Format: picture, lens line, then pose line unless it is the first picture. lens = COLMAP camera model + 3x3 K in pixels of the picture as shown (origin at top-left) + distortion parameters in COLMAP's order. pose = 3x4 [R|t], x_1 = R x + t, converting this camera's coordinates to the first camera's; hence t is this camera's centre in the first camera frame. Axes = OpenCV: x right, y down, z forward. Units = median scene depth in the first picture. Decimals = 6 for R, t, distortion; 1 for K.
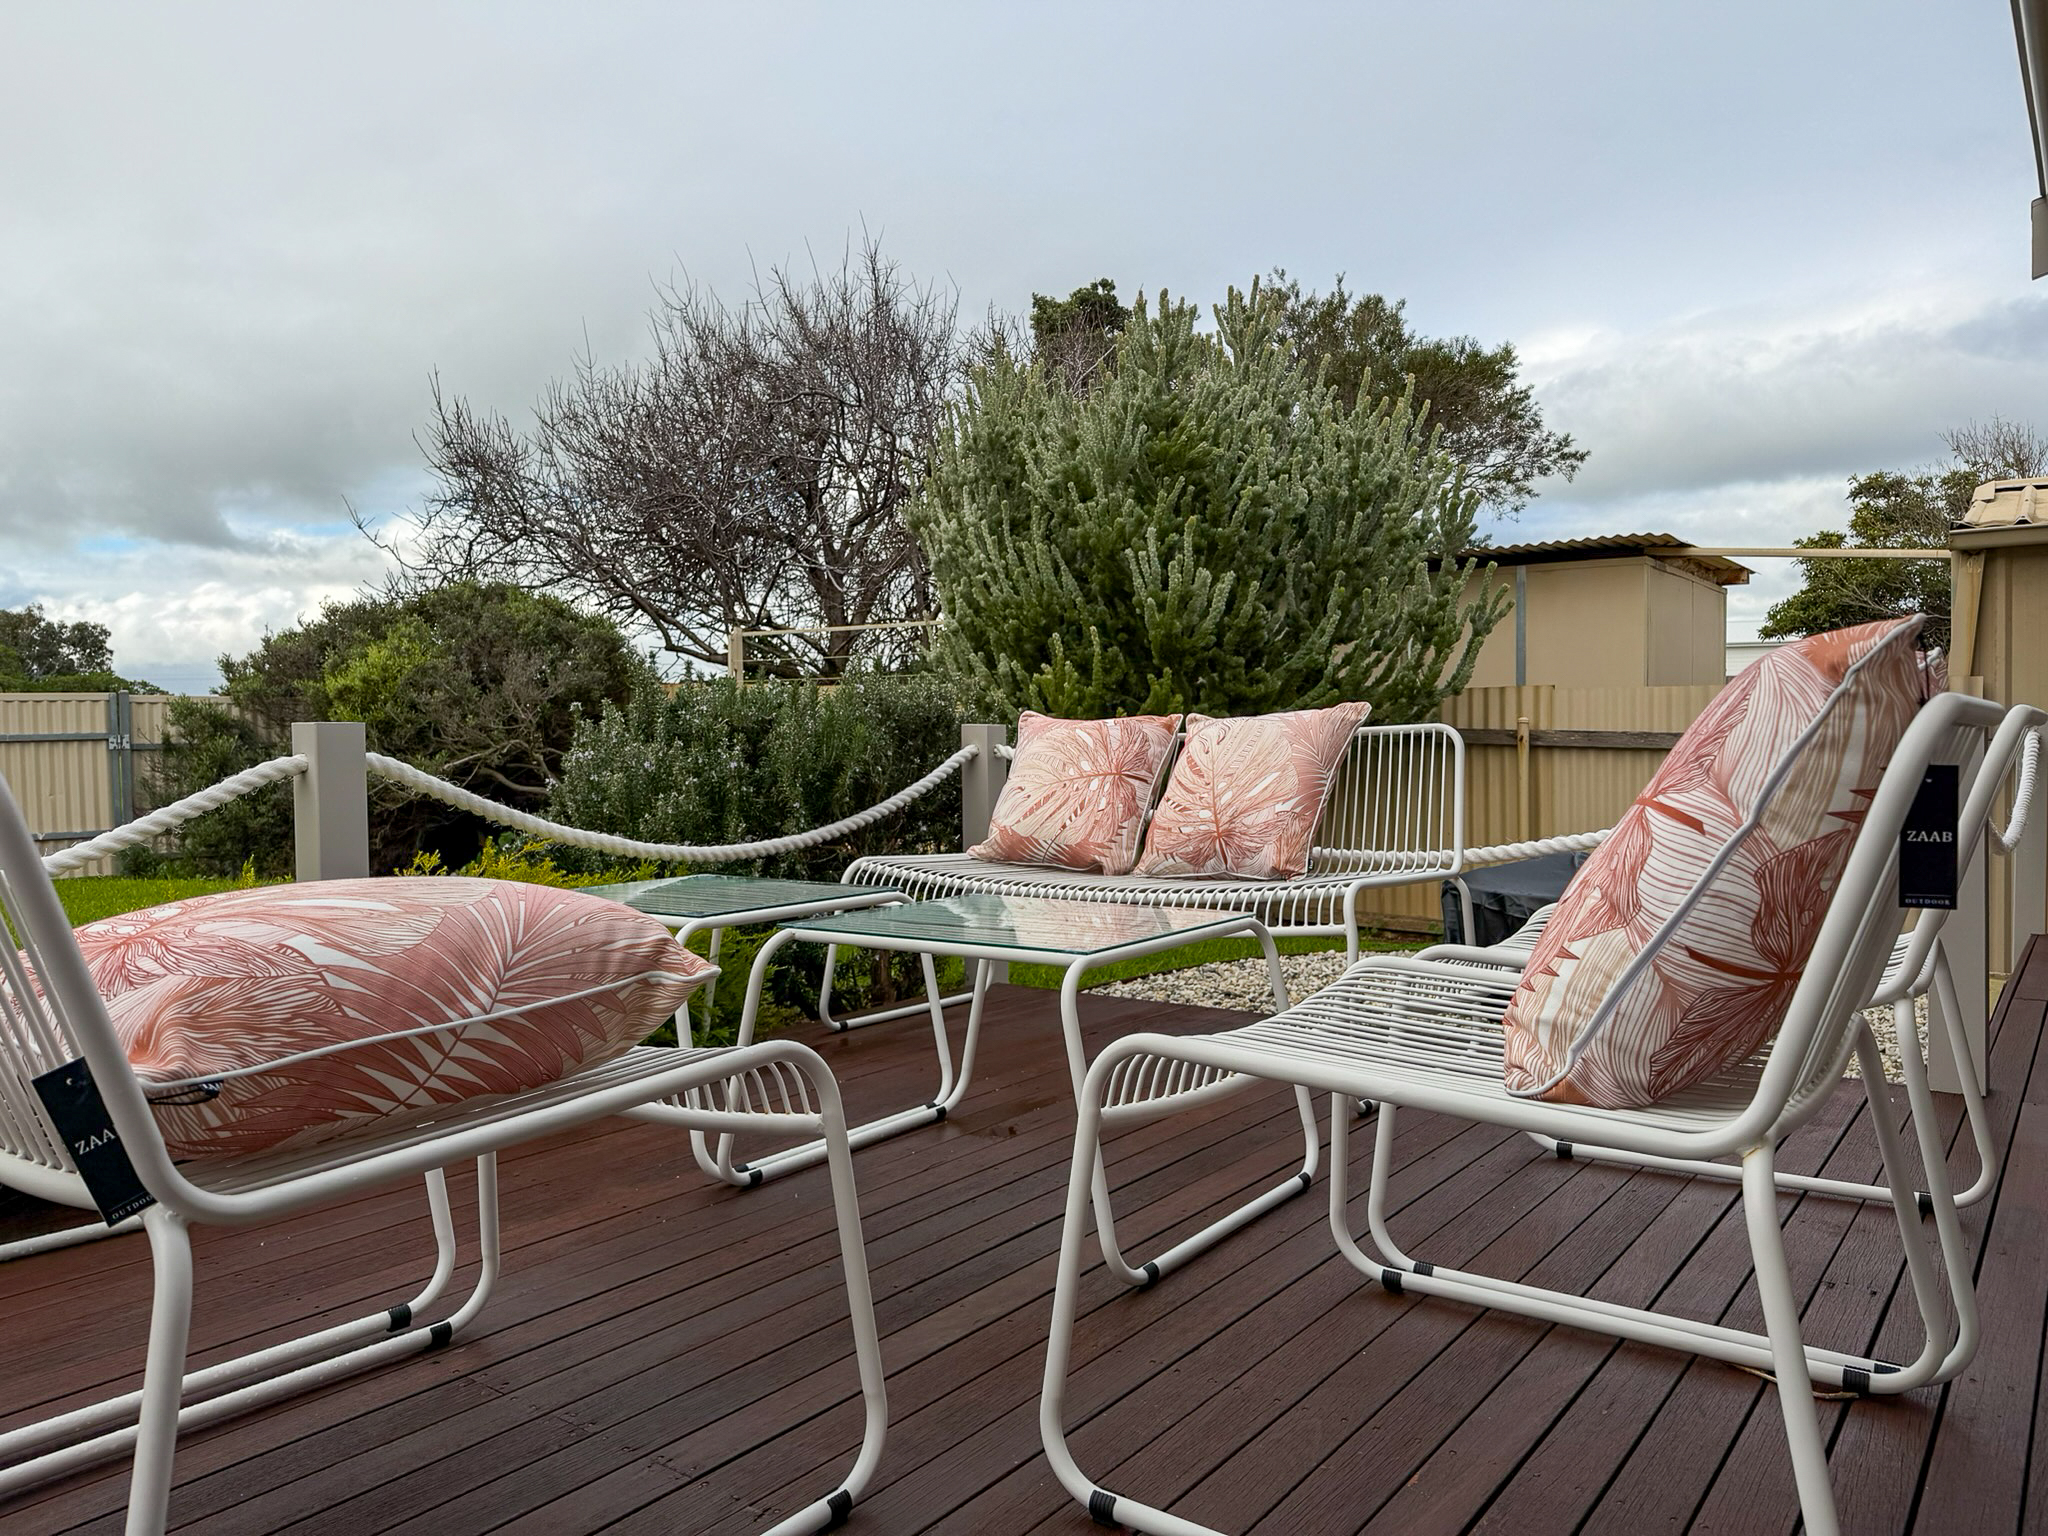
lens RADIAL K [[1463.4, 0, 1037.2], [0, 1463.4, 778.8], [0, 0, 1]] dist [-0.003734, -0.016700]
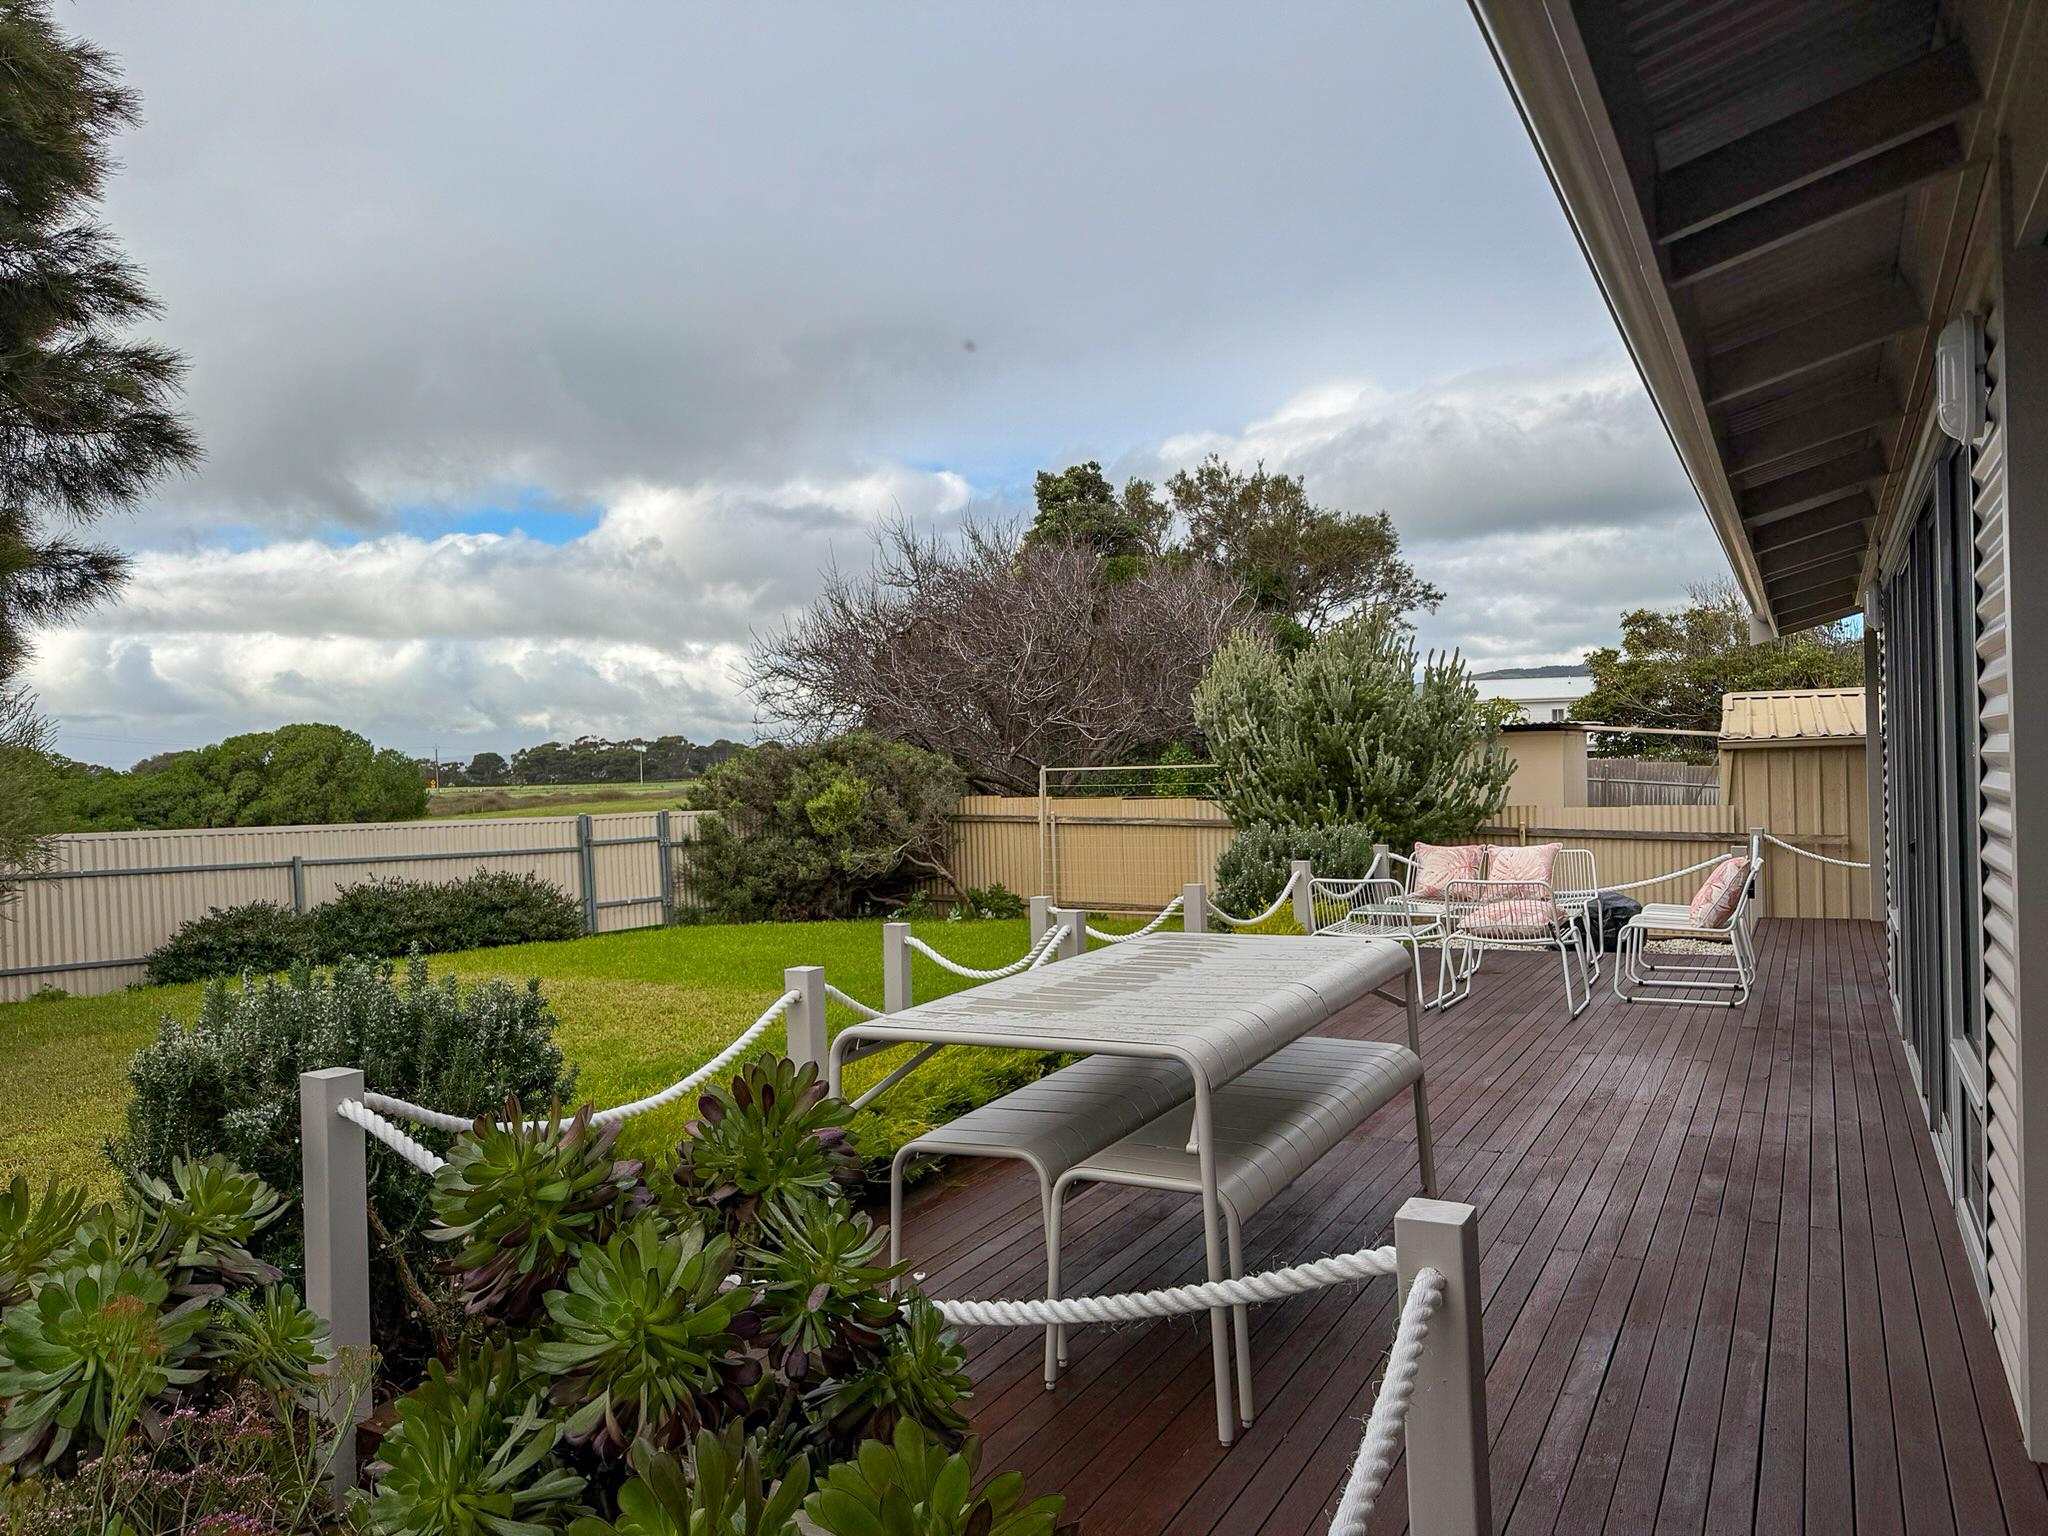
lens RADIAL K [[1463.4, 0, 1017.2], [0, 1463.4, 747.1], [0, 0, 1]] dist [-0.003734, -0.016700]
pose [[0.990371, -0.012265, 0.137895, -0.465077], [0.018991, 0.998688, -0.047566, -0.045146], [-0.137130, 0.049727, 0.989304, -0.664774]]
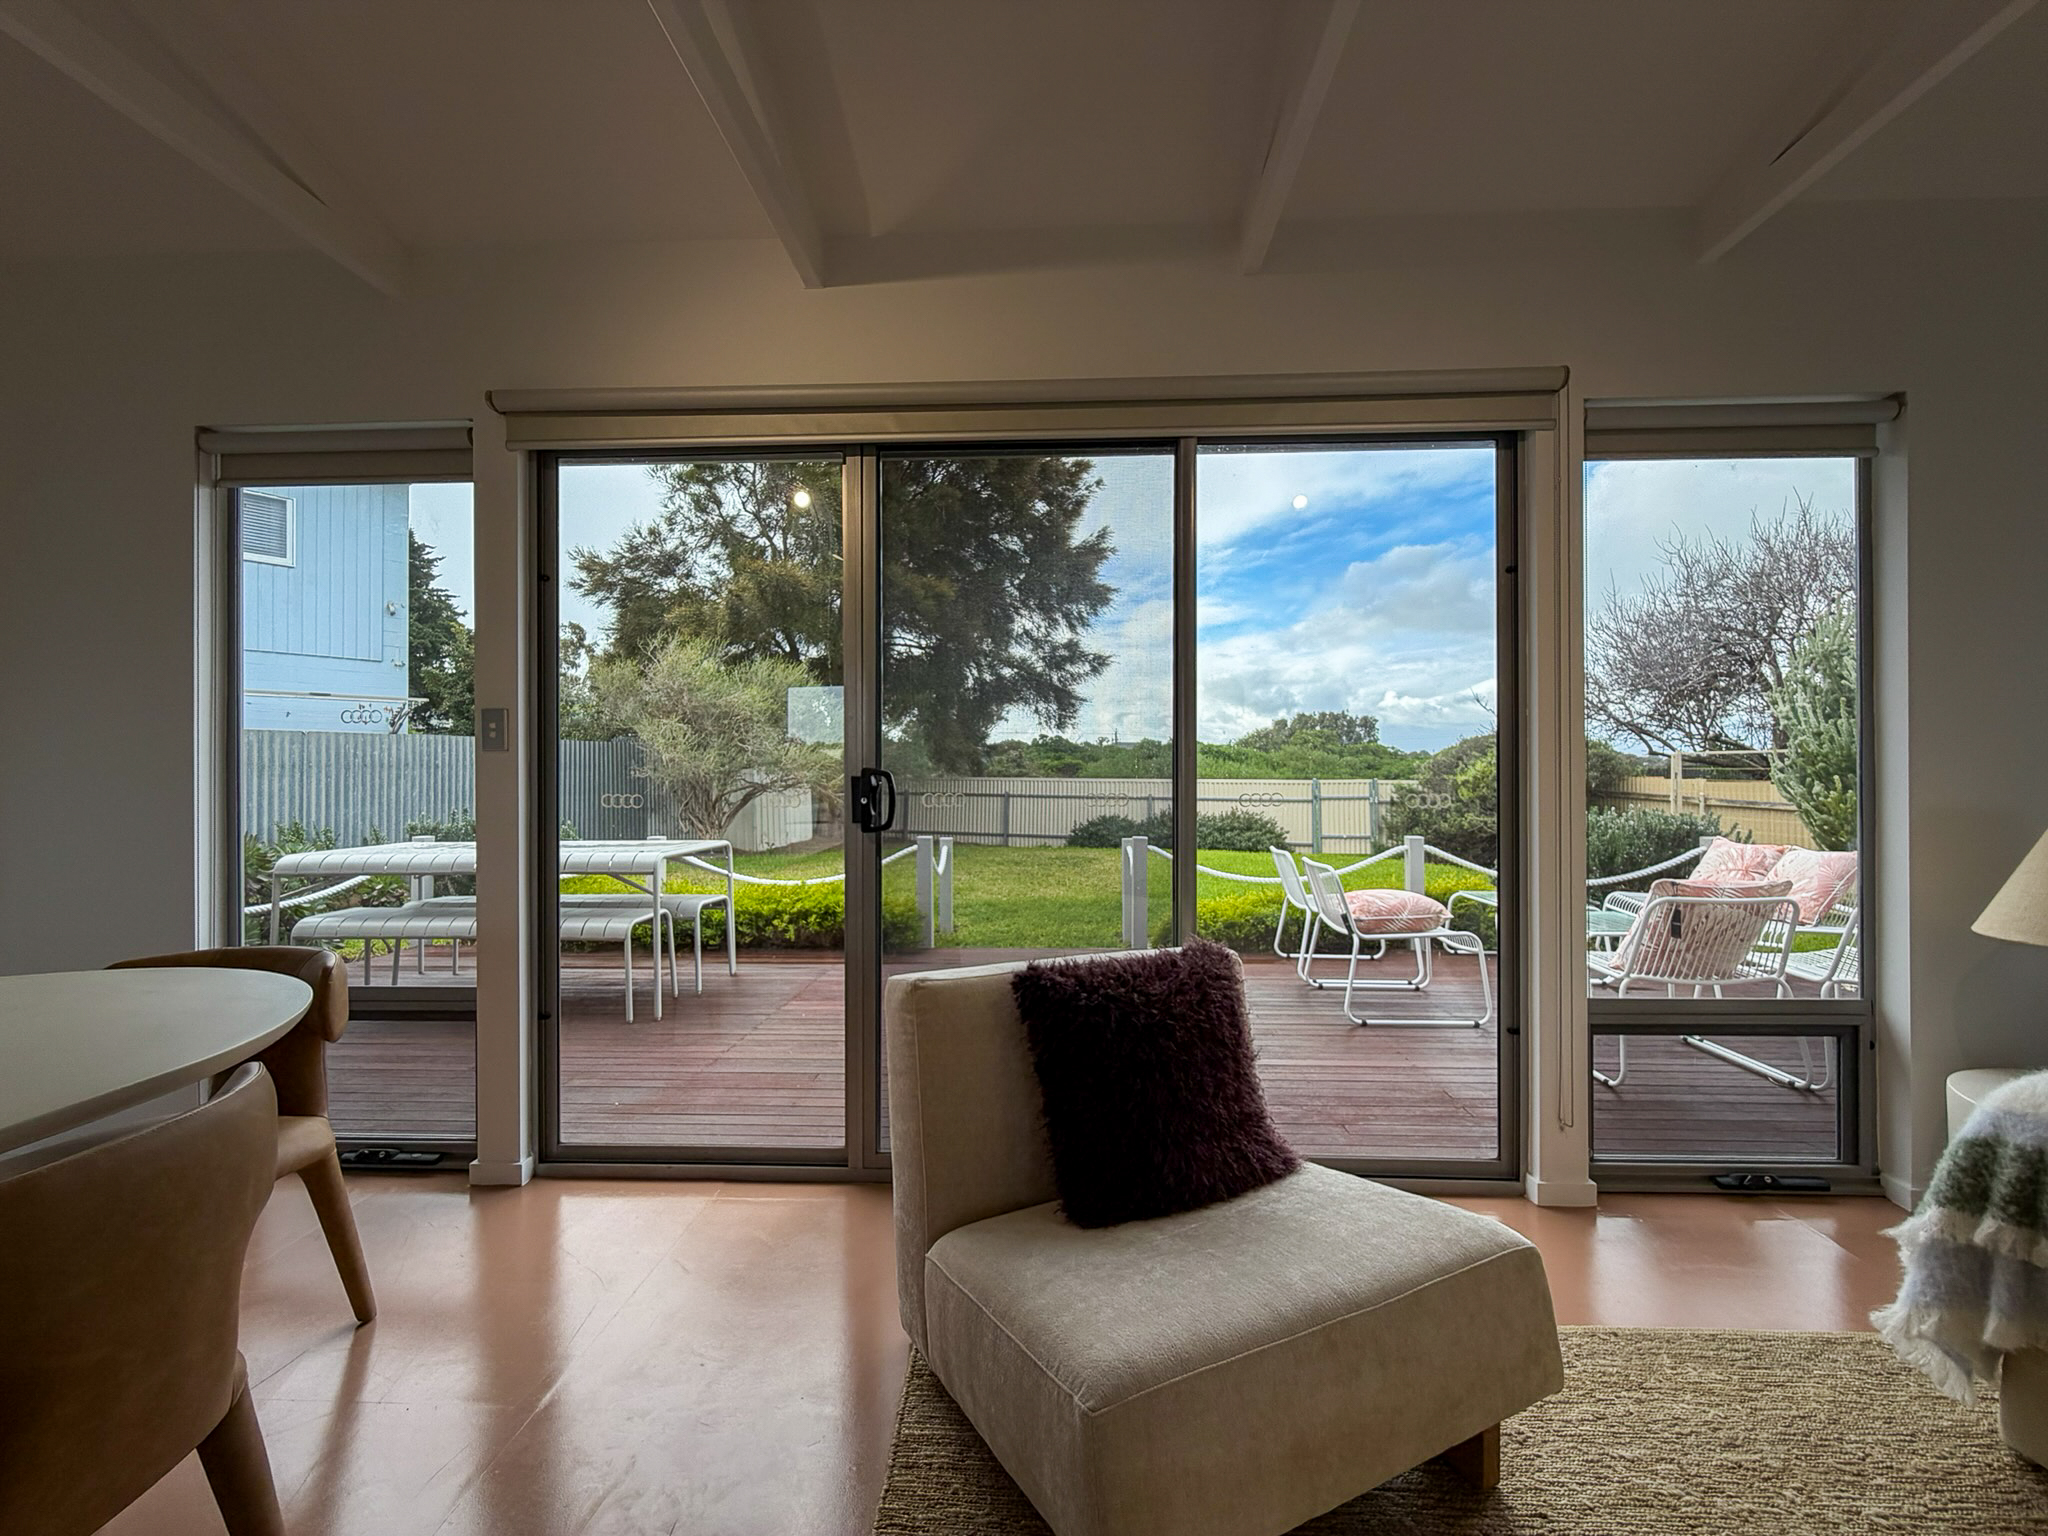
lens RADIAL K [[818.2, 0, 1029.9], [0, 818.2, 768.0], [0, 0, 1]] dist [-0.001447, 0.000561]
pose [[0.565988, 0.002359, -0.824410, 0.187963], [-0.024672, 0.999596, -0.014077, -0.045377], [0.824044, 0.028307, 0.565818, -0.273106]]
